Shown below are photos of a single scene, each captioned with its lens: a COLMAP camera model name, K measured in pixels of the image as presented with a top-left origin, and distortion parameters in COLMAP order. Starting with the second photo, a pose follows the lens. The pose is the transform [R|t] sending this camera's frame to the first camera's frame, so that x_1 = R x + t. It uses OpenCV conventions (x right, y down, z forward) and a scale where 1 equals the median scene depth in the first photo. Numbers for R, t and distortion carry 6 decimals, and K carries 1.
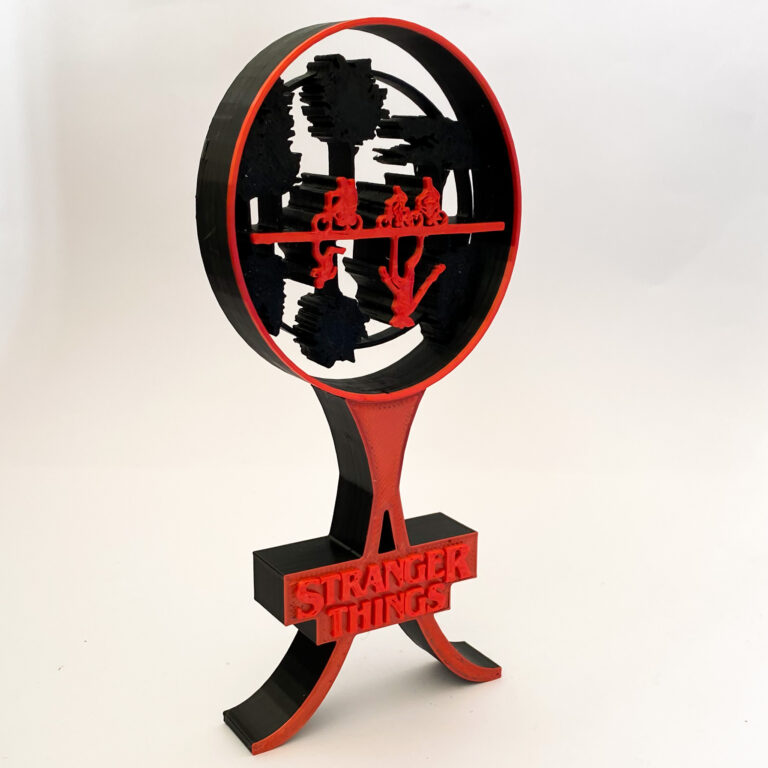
lens RADIAL K [[1118.8, 0, 384.0], [0, 1118.8, 384.0], [0, 0, 1]] dist [0.149217, -0.040868]
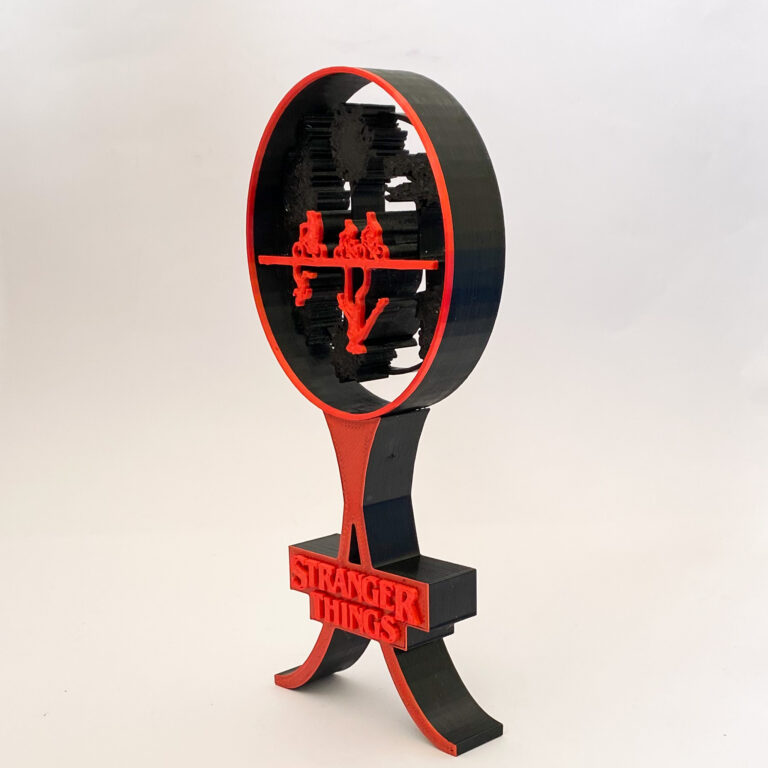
lens RADIAL K [[1118.8, 0, 384.0], [0, 1118.8, 384.0], [0, 0, 1]] dist [0.149217, -0.040868]
pose [[0.289682, 0.151761, -0.945015, 1.036240], [-0.192335, 0.976439, 0.097850, -0.131029], [0.937599, 0.153414, 0.312045, 0.700103]]
